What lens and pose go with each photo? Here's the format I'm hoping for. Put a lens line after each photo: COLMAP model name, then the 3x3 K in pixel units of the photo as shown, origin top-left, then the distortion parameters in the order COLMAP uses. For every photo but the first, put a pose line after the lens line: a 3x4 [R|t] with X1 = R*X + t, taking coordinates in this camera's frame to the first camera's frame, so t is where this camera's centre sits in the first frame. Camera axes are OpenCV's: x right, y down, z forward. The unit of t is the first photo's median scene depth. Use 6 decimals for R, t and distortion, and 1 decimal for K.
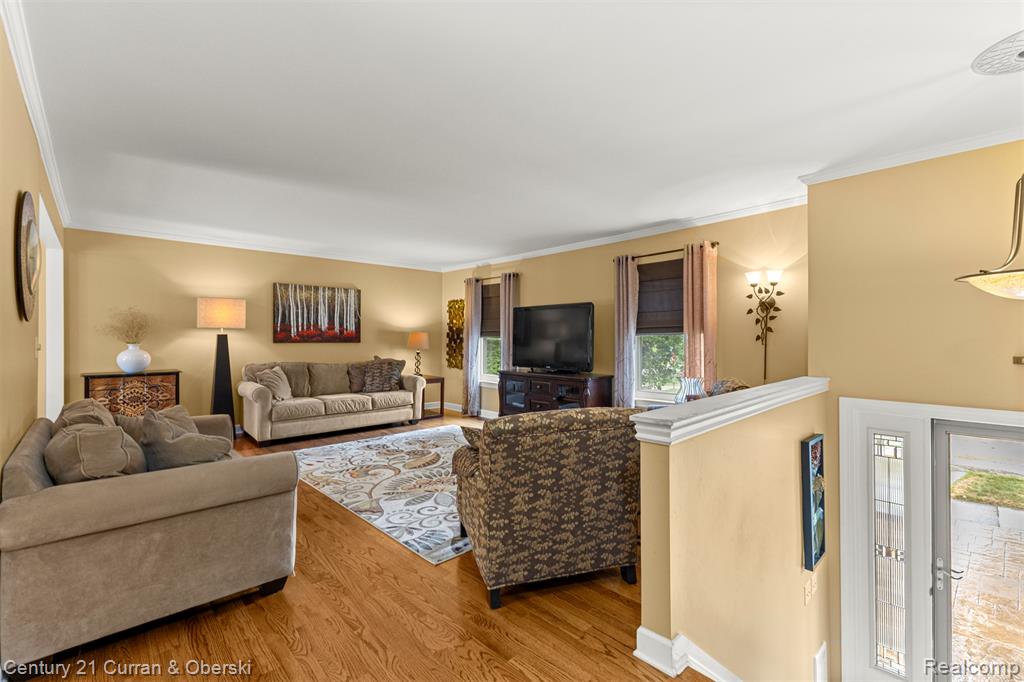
lens RADIAL K [[442.9, 0, 512.0], [0, 442.9, 341.0], [0, 0, 1]] dist [0.002098, 0.000098]
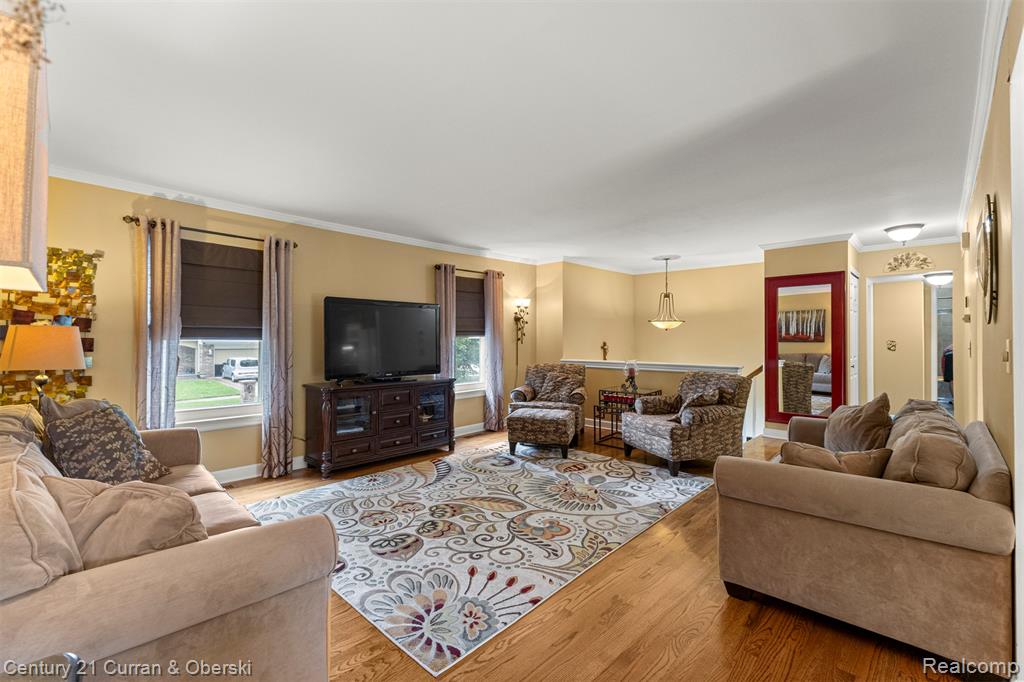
lens RADIAL K [[442.9, 0, 512.0], [0, 442.9, 341.0], [0, 0, 1]] dist [0.002098, 0.000098]
pose [[-0.052327, -0.000450, 0.998630, -1.041224], [0.010070, 0.999949, 0.000979, -0.003810], [-0.998579, 0.010107, -0.052320, 1.094791]]
